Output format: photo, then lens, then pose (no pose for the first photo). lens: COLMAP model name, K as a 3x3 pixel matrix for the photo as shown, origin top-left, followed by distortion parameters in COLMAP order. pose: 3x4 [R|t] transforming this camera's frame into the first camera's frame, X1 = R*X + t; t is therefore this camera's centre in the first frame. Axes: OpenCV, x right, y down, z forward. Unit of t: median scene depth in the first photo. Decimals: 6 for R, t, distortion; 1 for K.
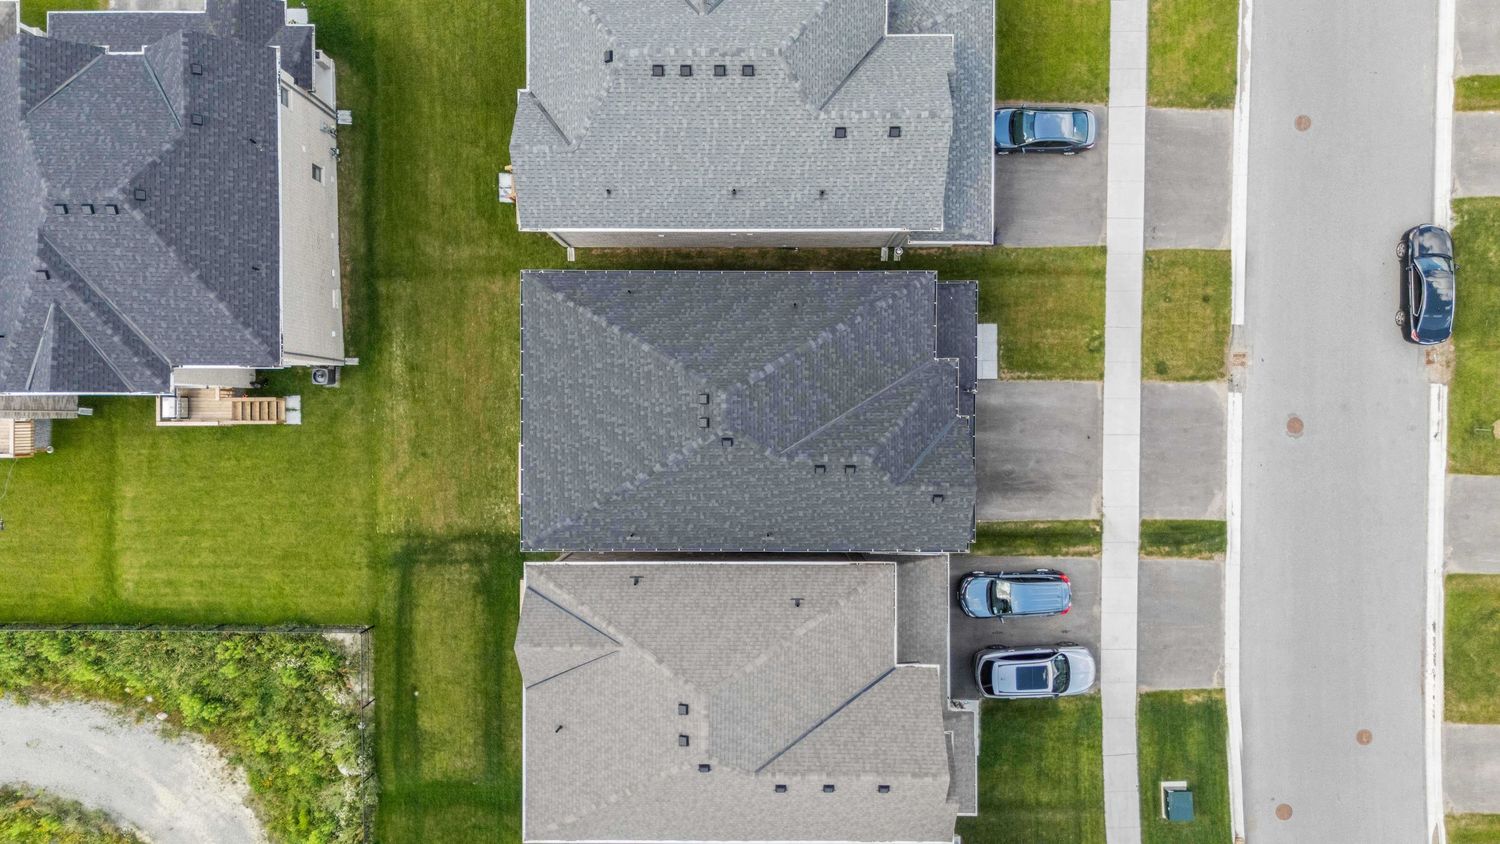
lens RADIAL K [[1097.3, 0, 752.6], [0, 1097.3, 420.8], [0, 0, 1]] dist [0.052013, -0.036498]
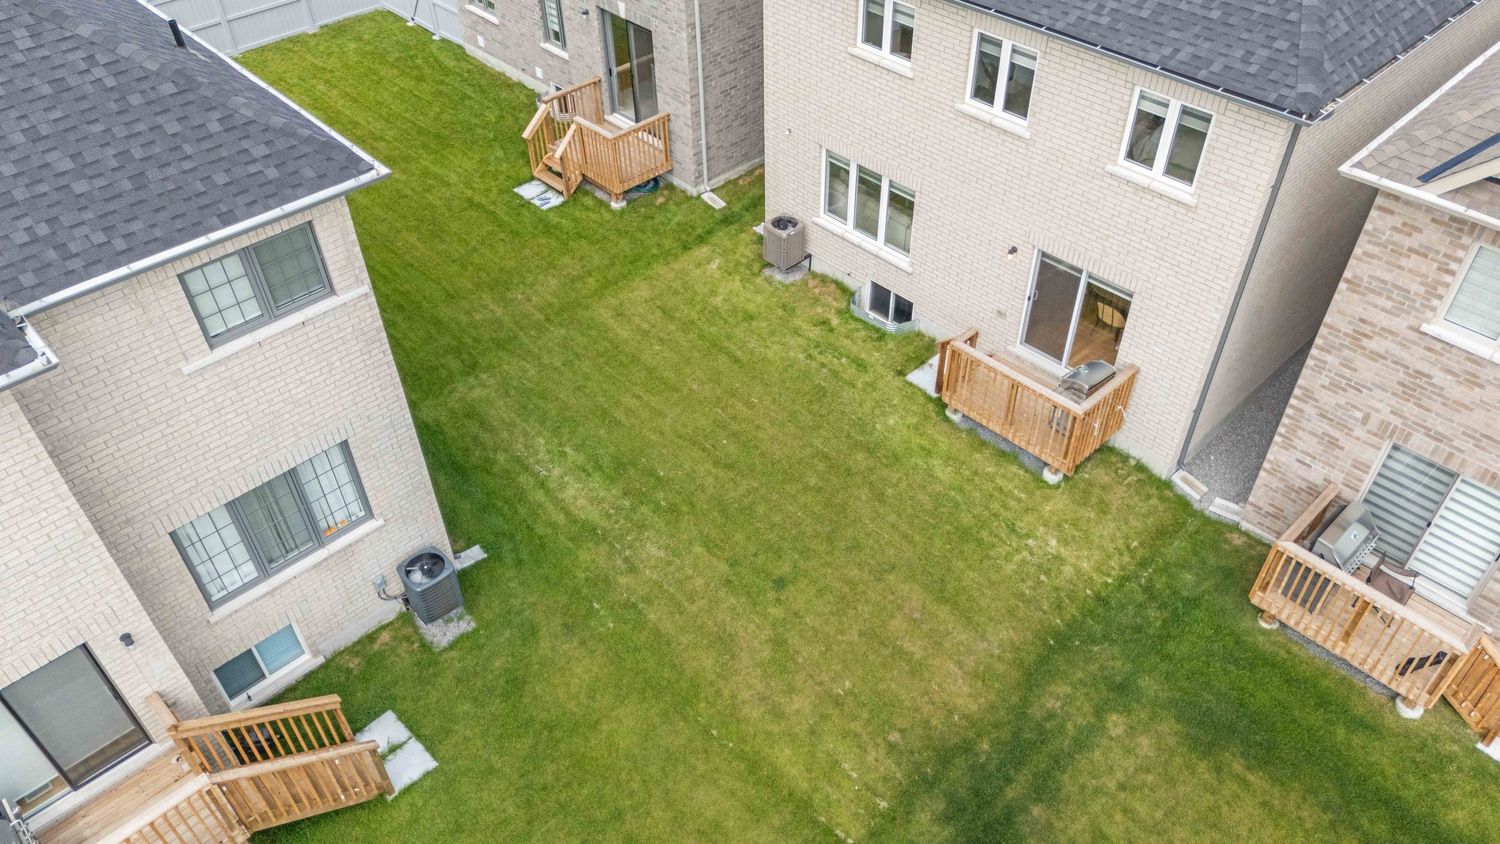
lens RADIAL K [[1102.7, 0, 754.4], [0, 1102.7, 422.5], [0, 0, 1]] dist [0.070961, -0.065211]
pose [[0.719951, -0.470696, 0.510015, -0.463744], [0.693926, 0.475819, -0.540429, 0.193897], [0.011703, 0.742995, 0.669194, 0.719446]]
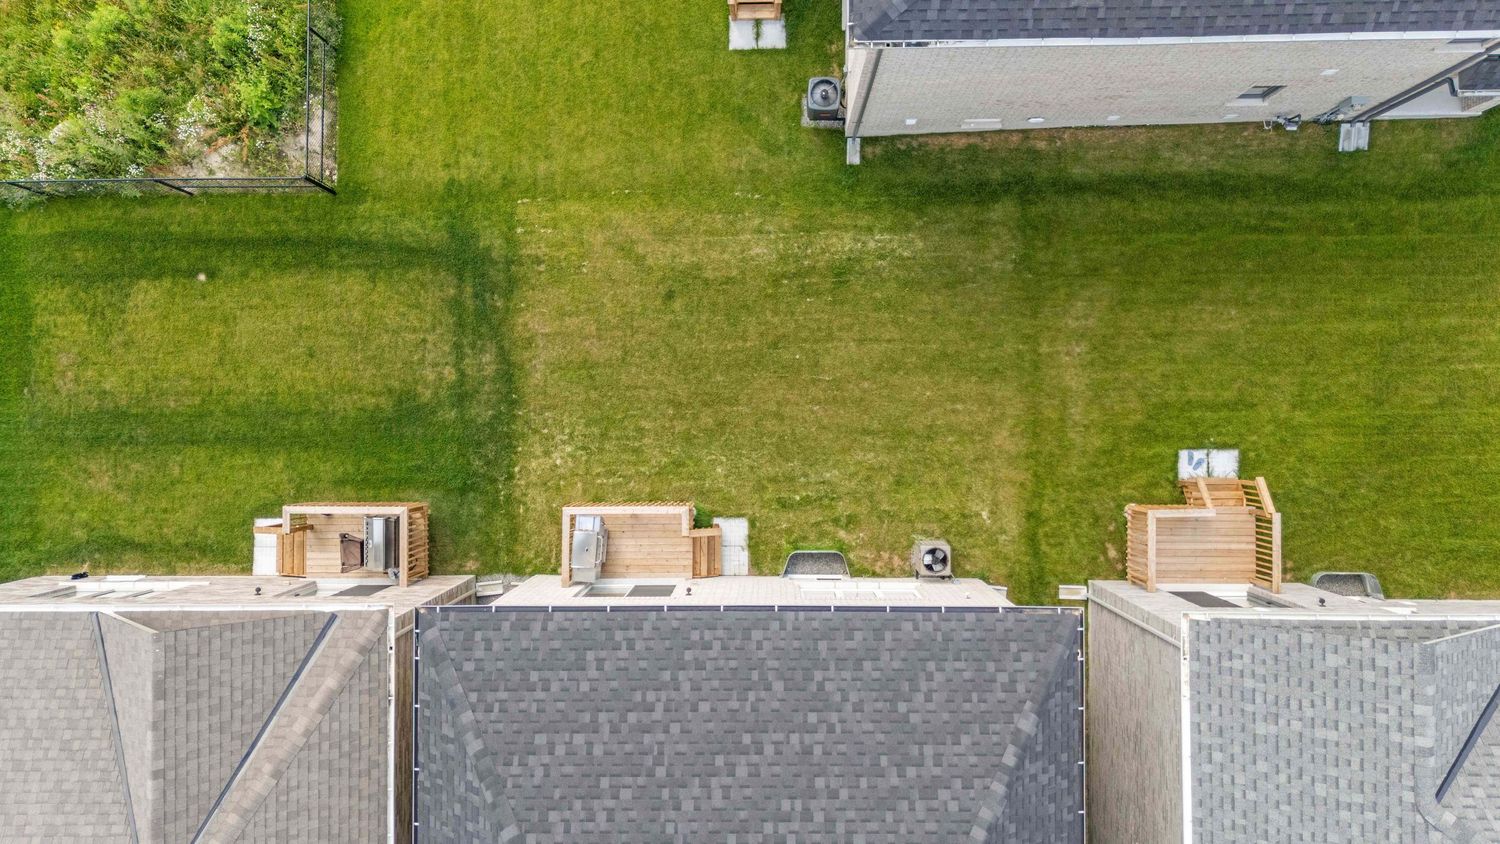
lens RADIAL K [[1117.9, 0, 752.0], [0, 1117.9, 419.4], [0, 0, 1]] dist [0.080964, -0.079518]
pose [[0.002140, 0.999987, 0.004664, -0.243088], [-0.999893, 0.002072, 0.014501, -0.014604], [0.014491, -0.004695, 0.999884, 0.485870]]
